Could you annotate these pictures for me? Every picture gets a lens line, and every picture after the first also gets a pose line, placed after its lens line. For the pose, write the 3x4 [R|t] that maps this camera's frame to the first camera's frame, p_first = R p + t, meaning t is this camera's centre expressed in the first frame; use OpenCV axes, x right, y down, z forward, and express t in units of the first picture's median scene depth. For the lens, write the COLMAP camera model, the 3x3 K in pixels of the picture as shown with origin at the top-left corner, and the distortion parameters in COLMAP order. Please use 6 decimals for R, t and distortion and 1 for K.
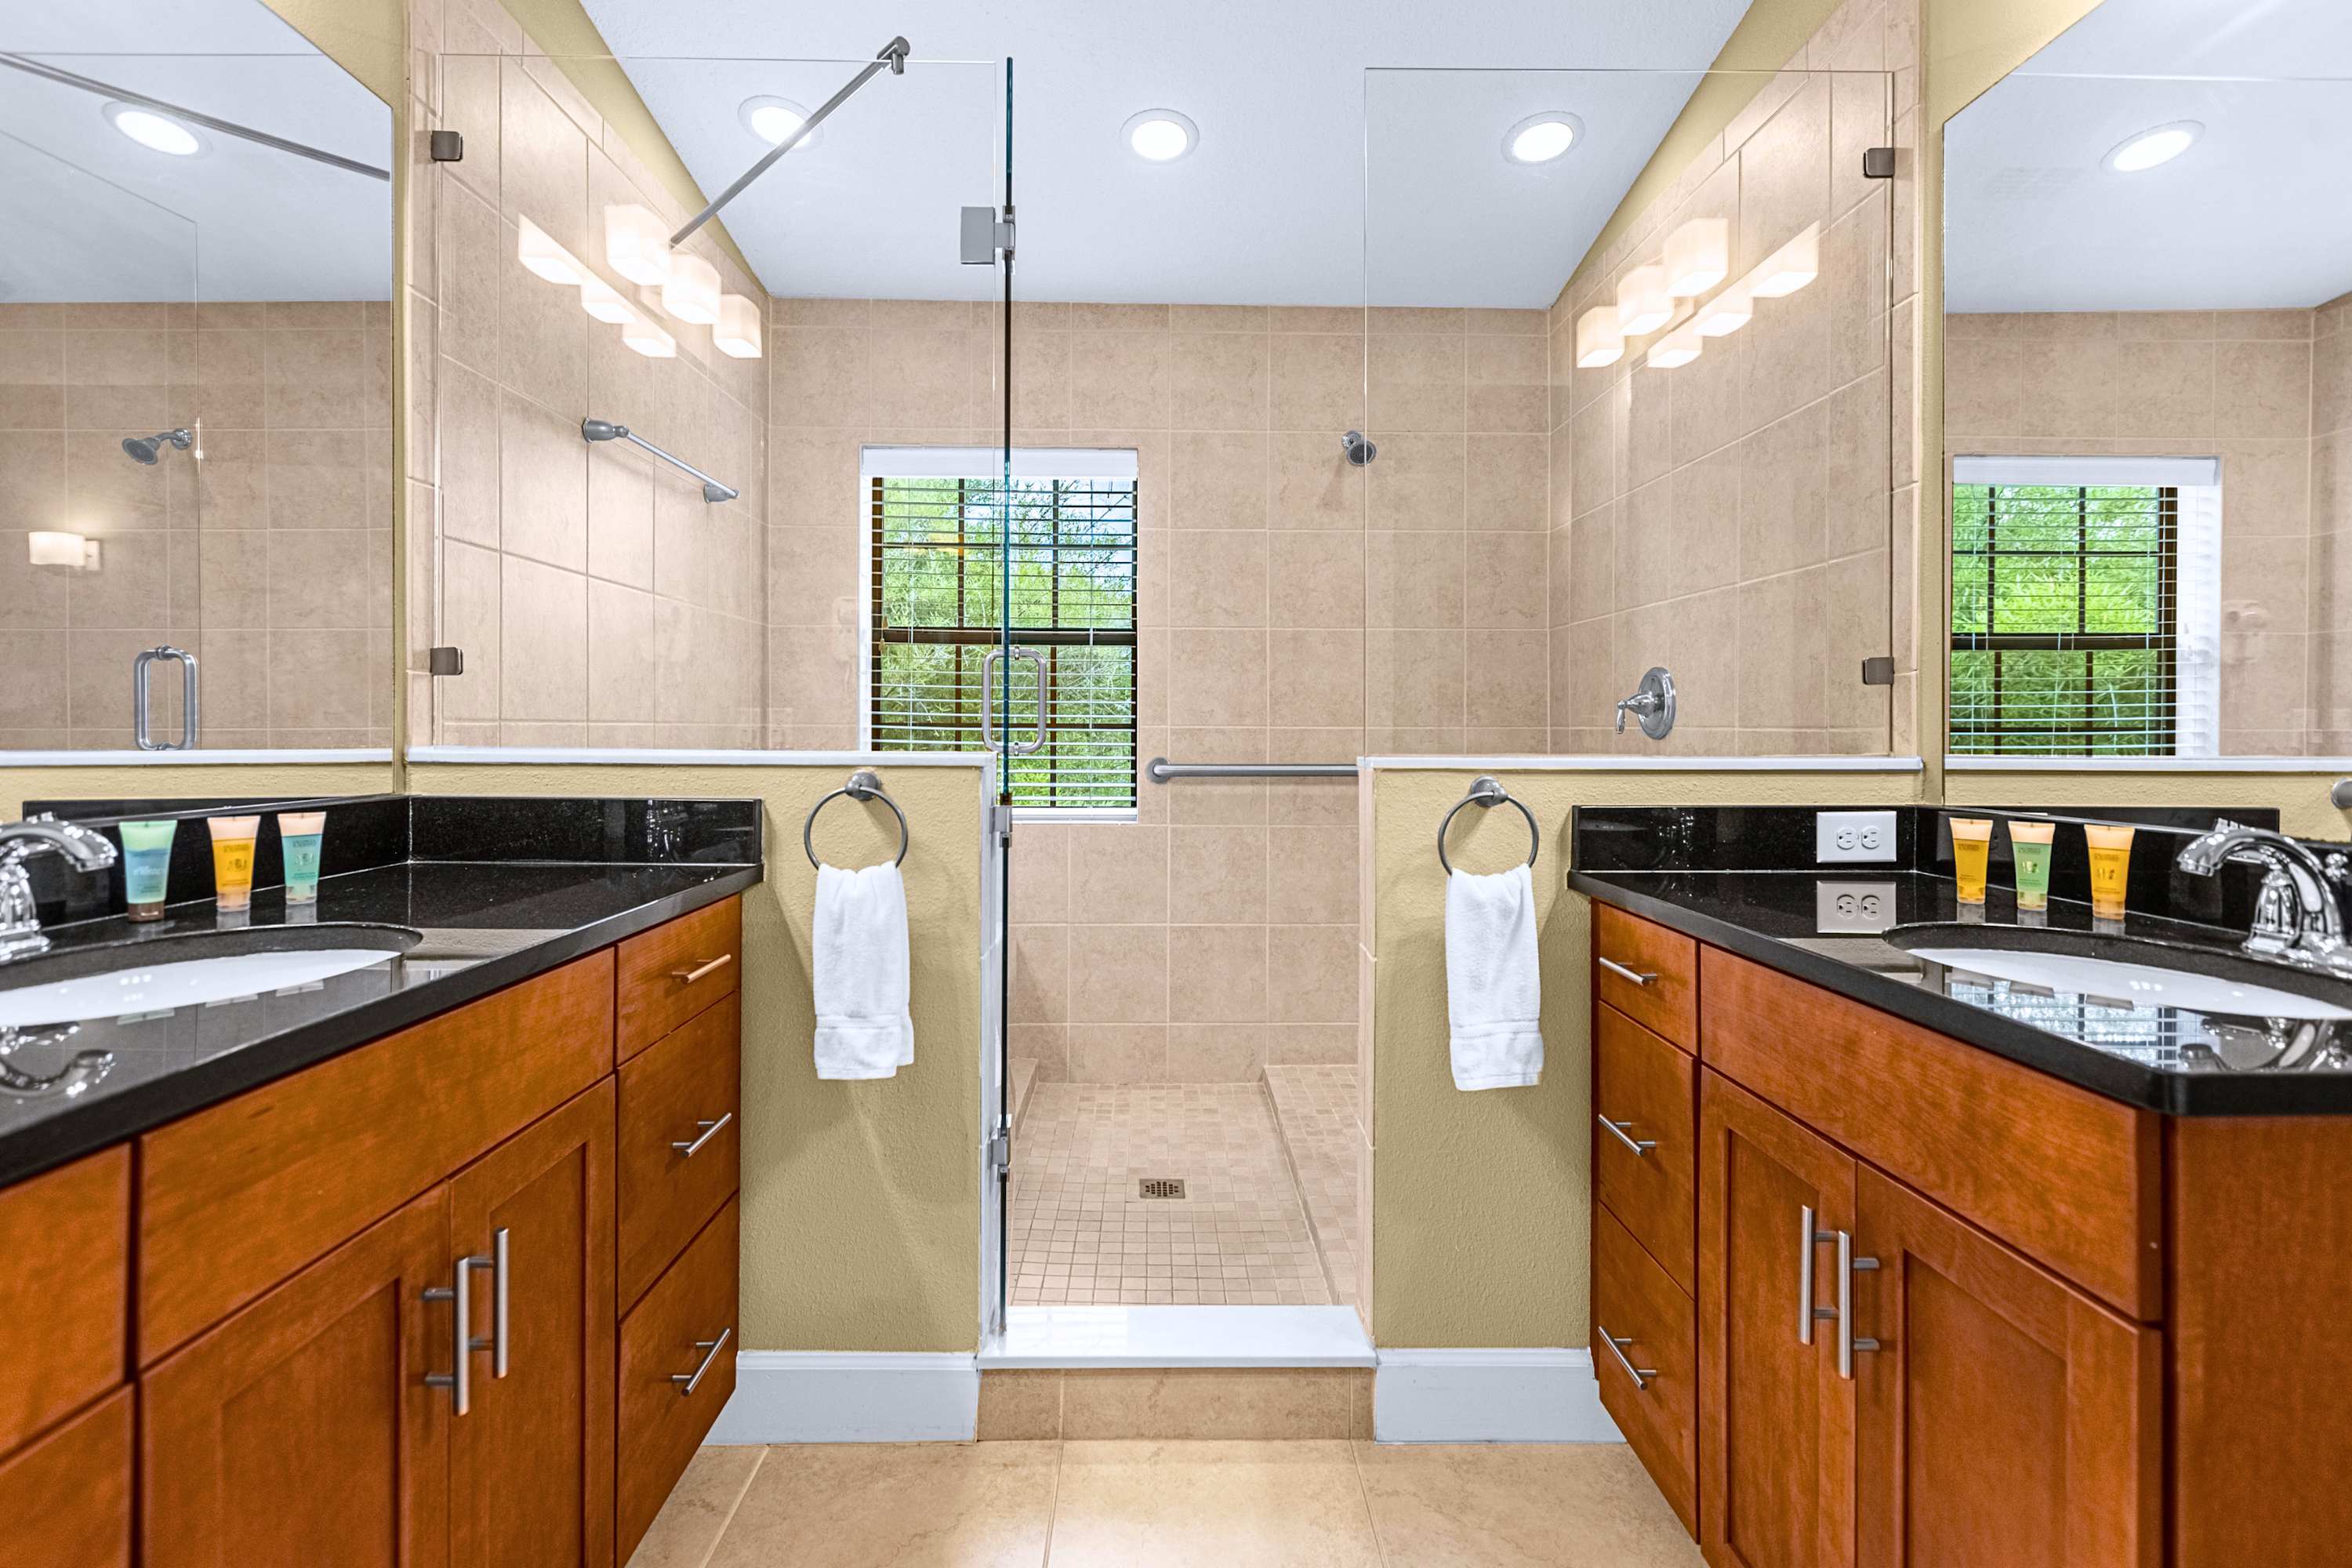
lens RADIAL K [[1099.7, 0, 1149.9], [0, 1099.7, 728.0], [0, 0, 1]] dist [0.004914, -0.002578]
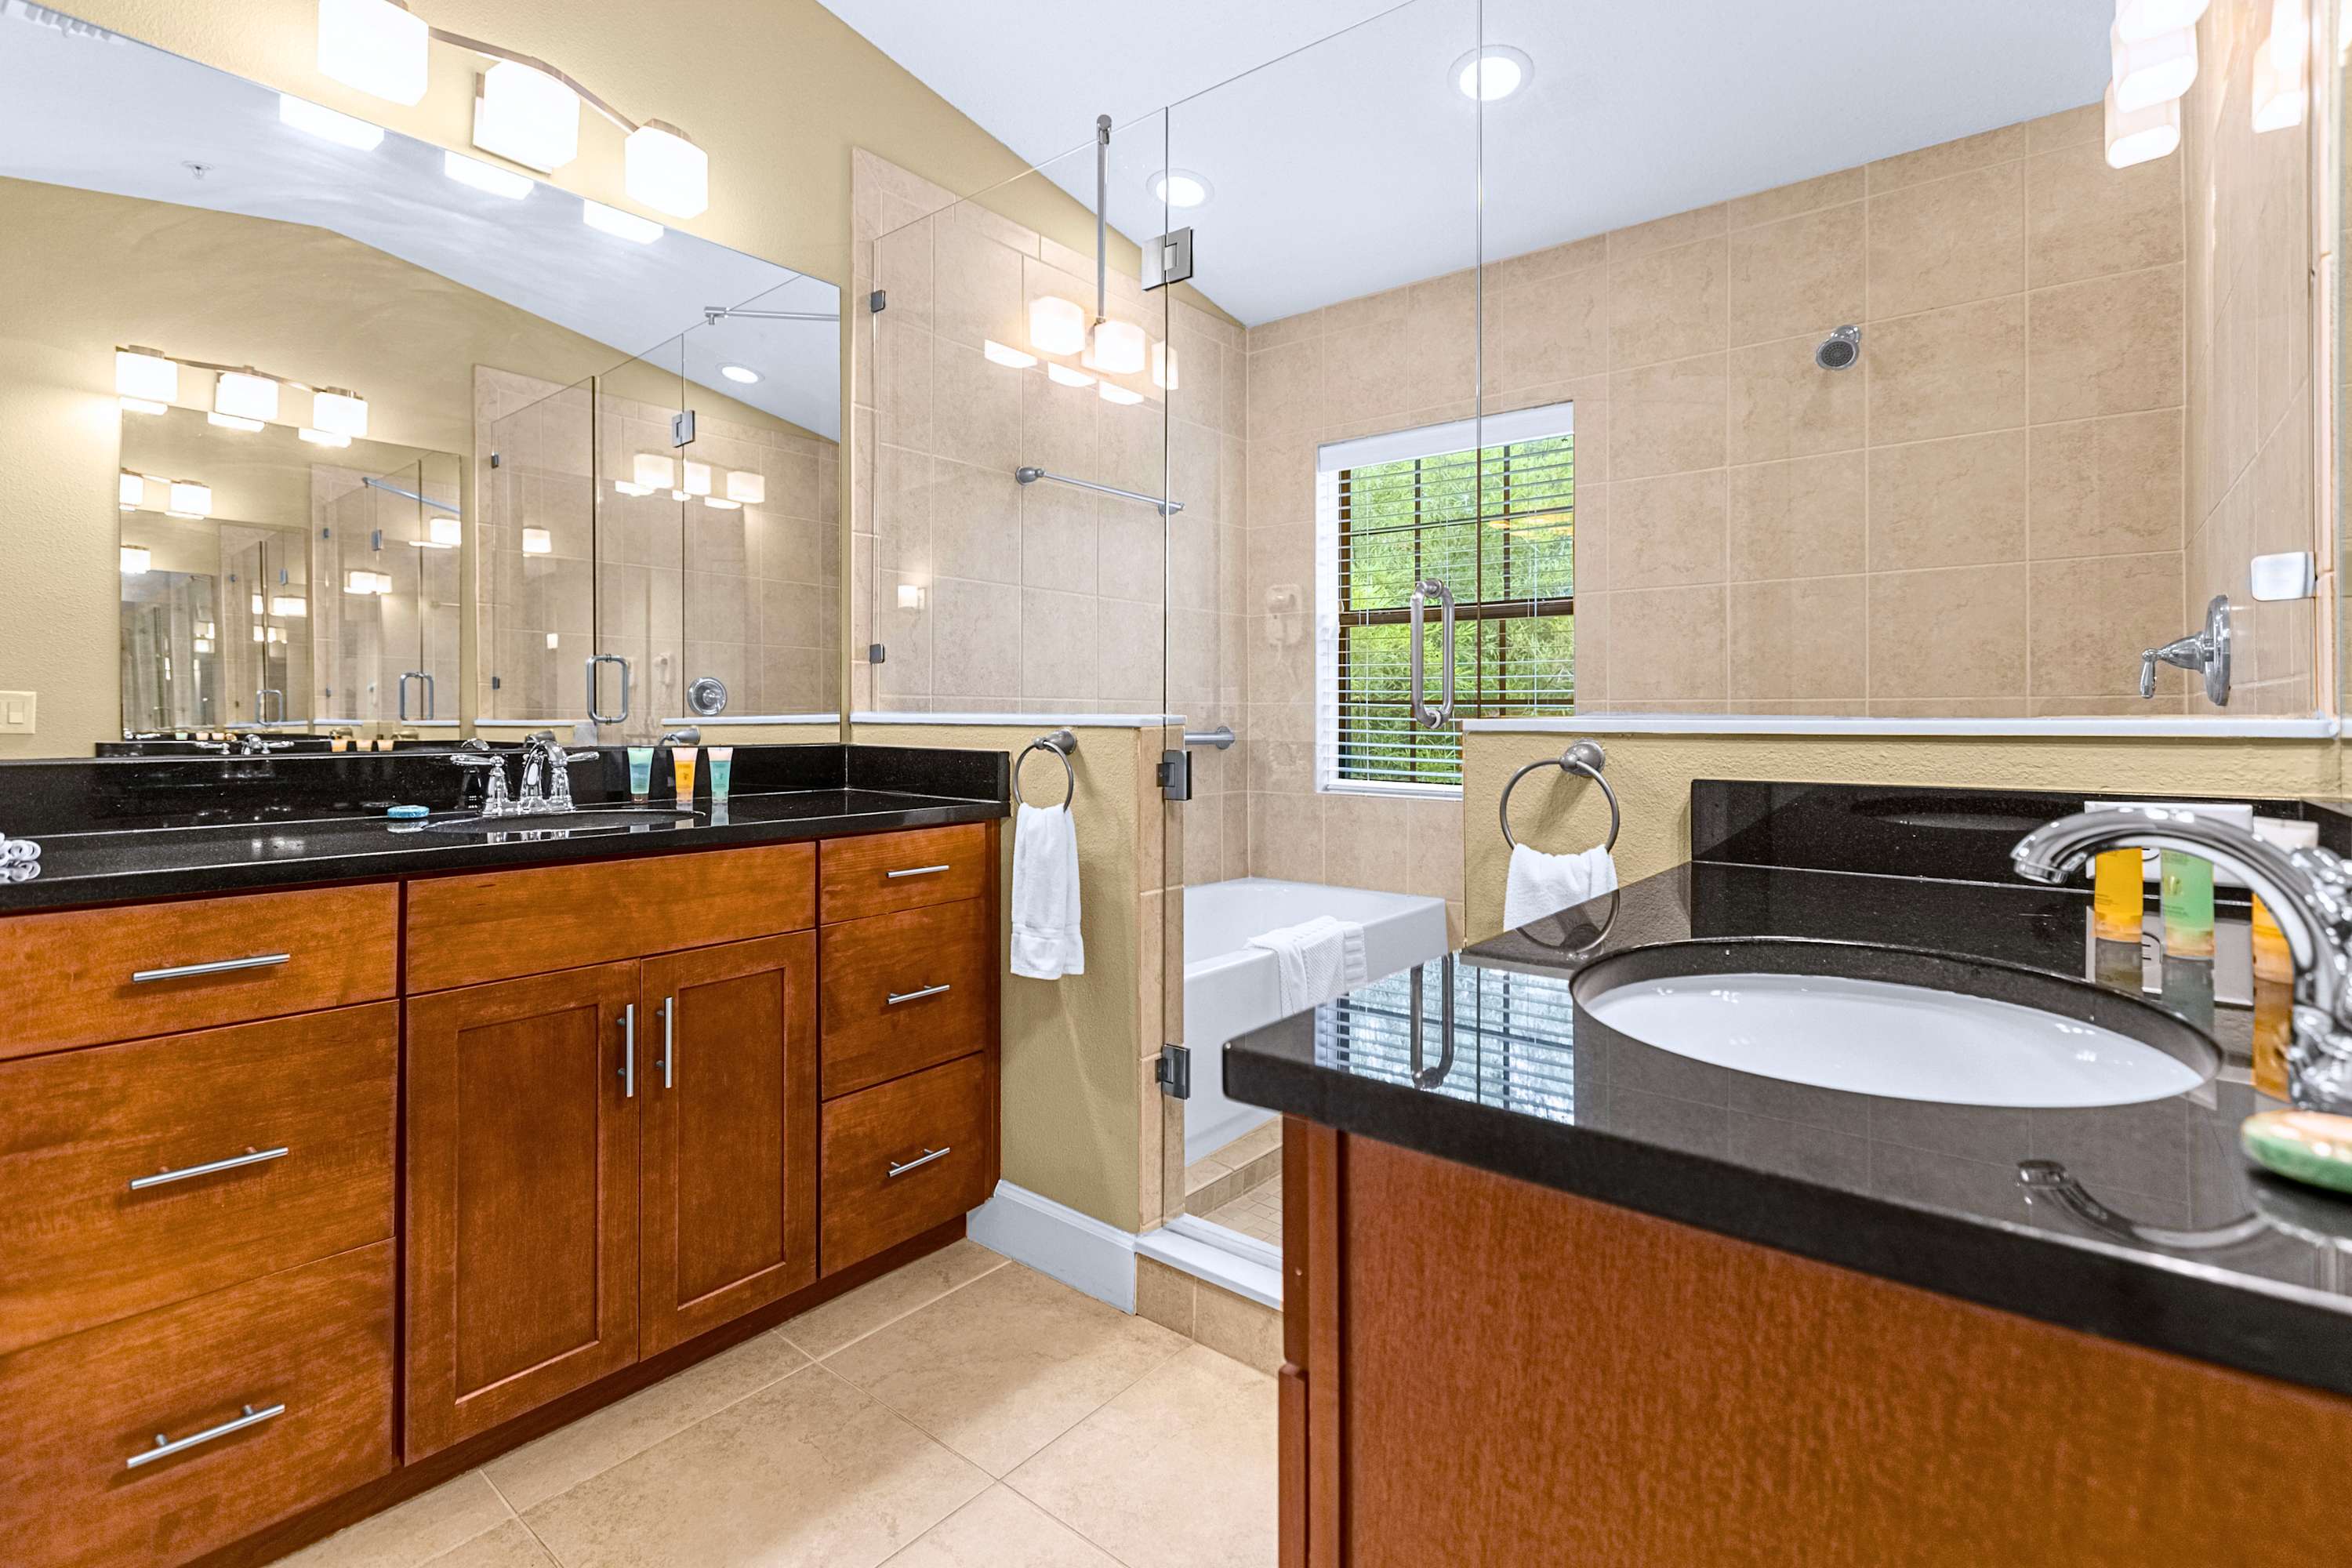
lens RADIAL K [[1099.7, 0, 1158.9], [0, 1099.7, 717.5], [0, 0, 1]] dist [0.004914, -0.002578]
pose [[0.760285, -0.001328, -0.649588, 0.607749], [-0.000732, 0.999996, -0.002901, 0.028390], [0.649589, 0.002681, 0.760281, 0.141108]]
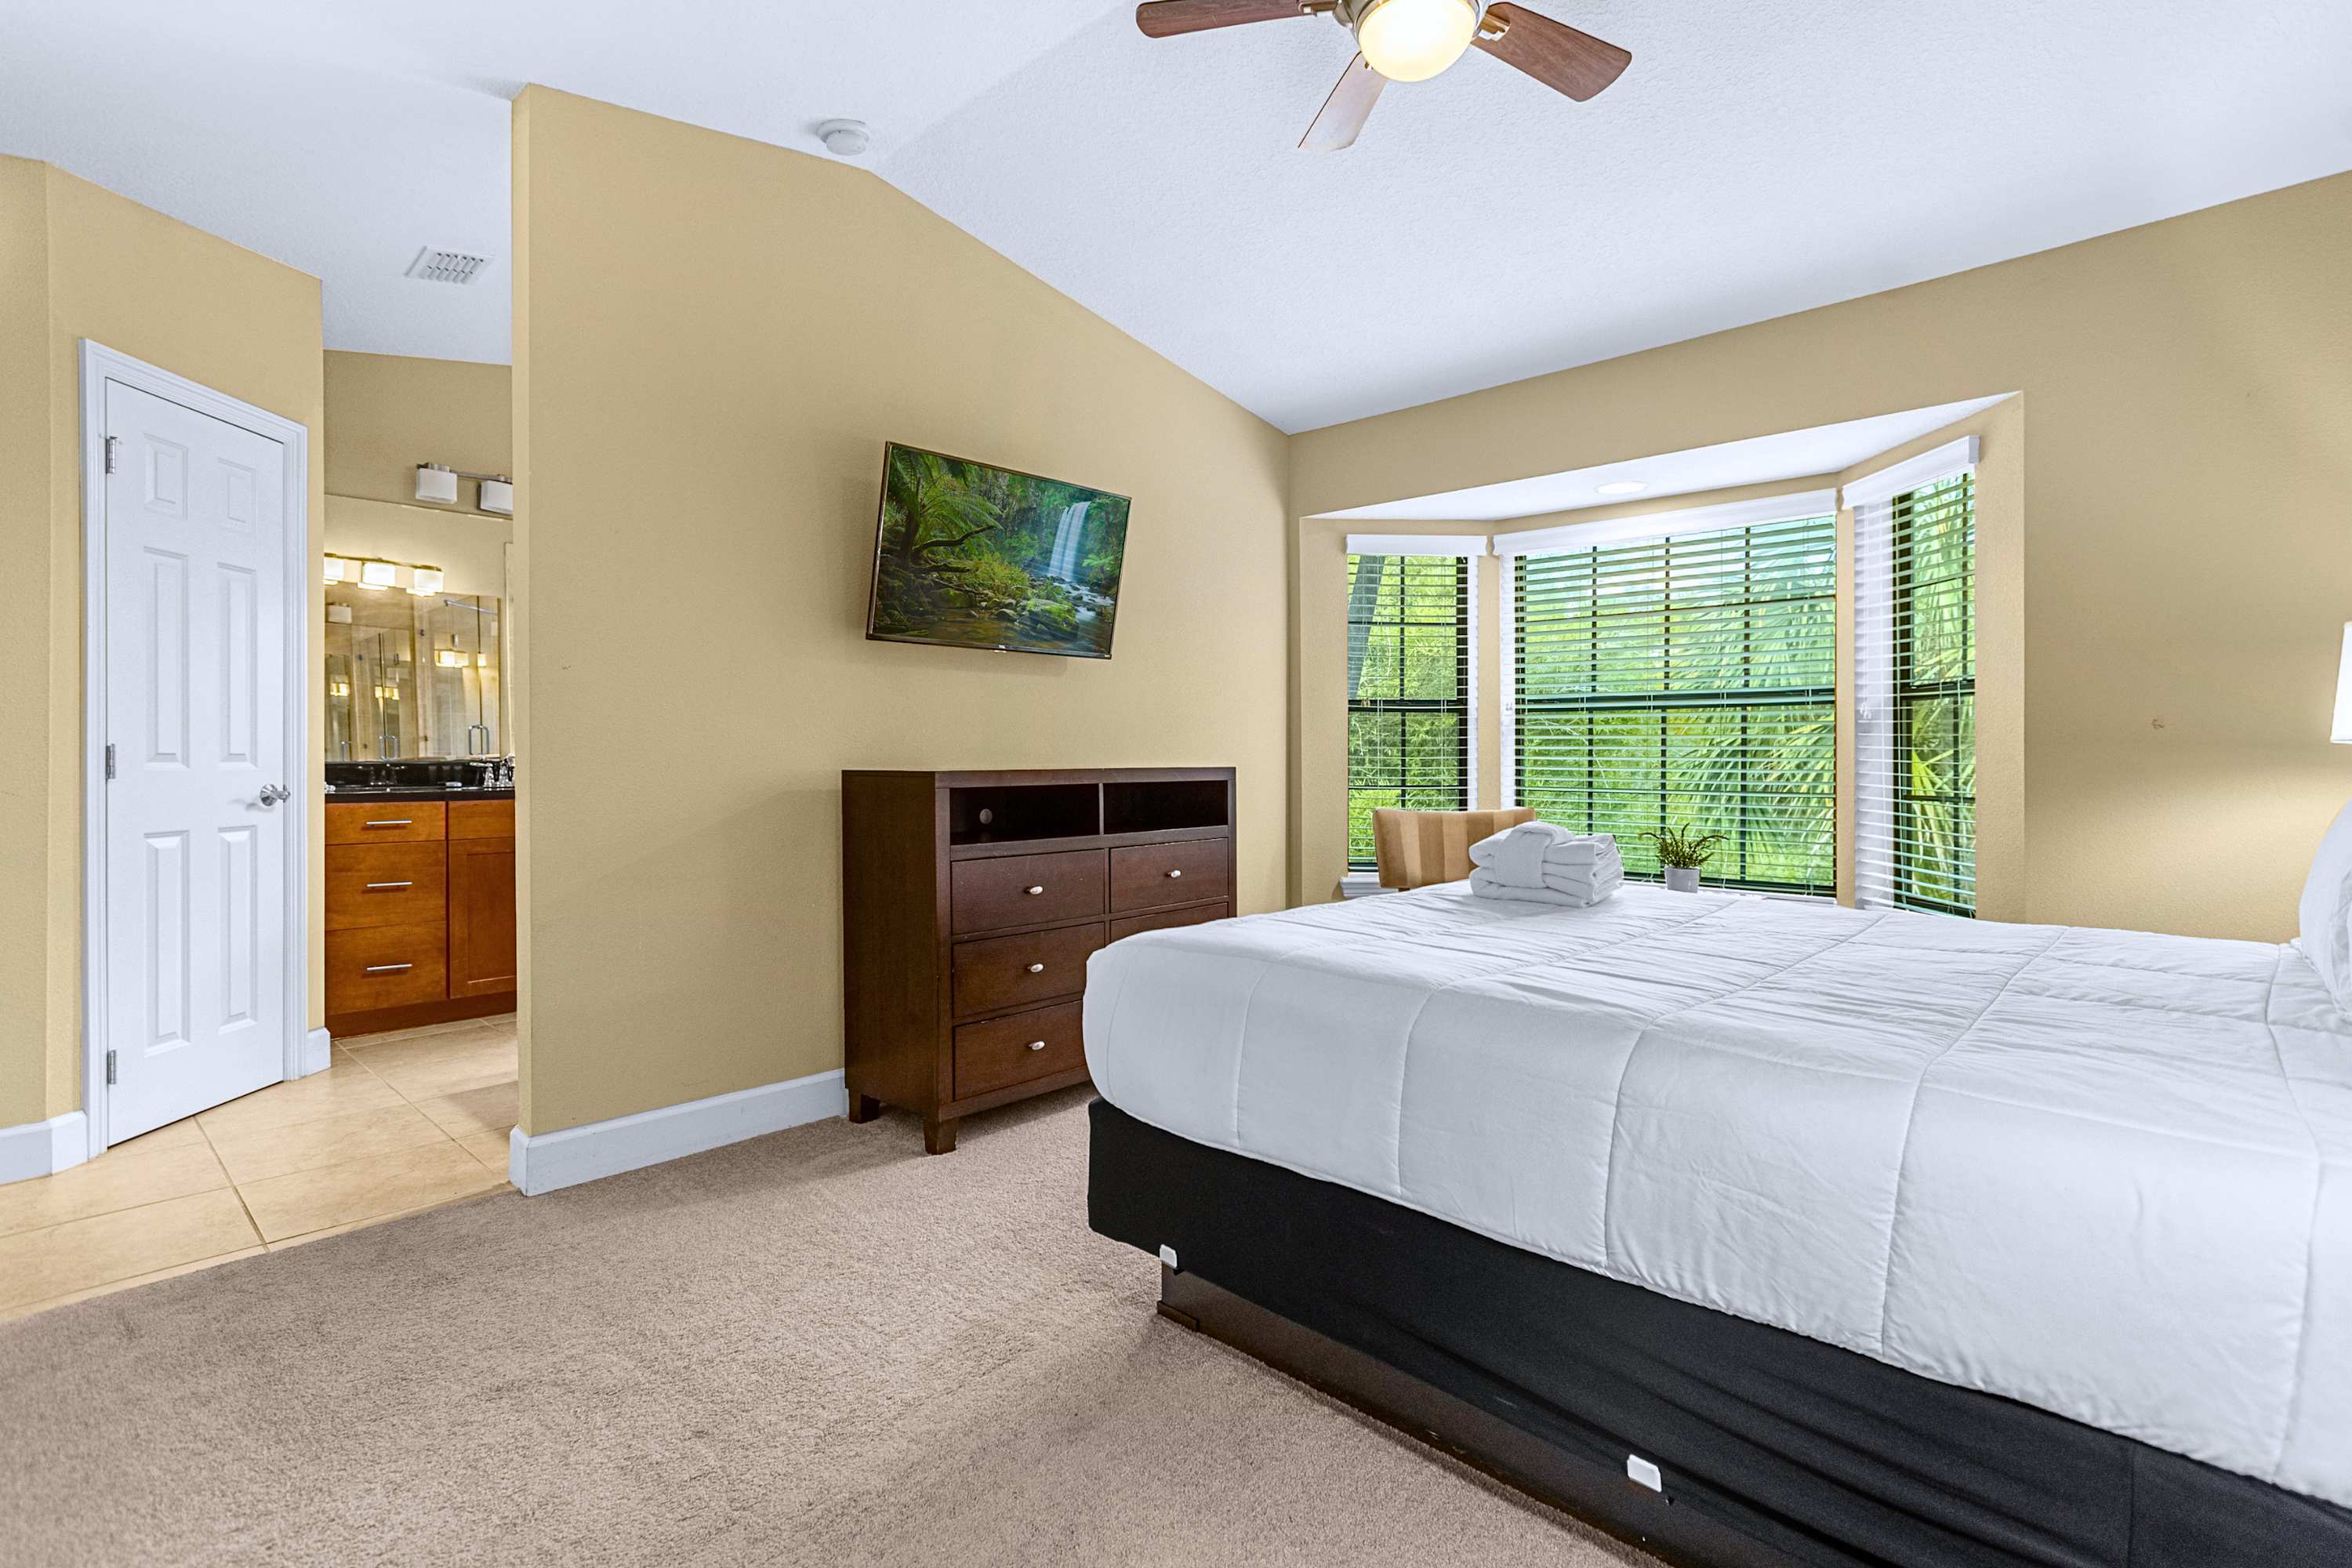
lens RADIAL K [[1099.7, 0, 1160.9], [0, 1099.7, 774.7], [0, 0, 1]] dist [0.004914, -0.002578]
pose [[0.720339, 0.004182, -0.693609, 2.492801], [0.003999, 0.999940, 0.010182, 0.072647], [0.693610, -0.010108, 0.720280, -0.263887]]
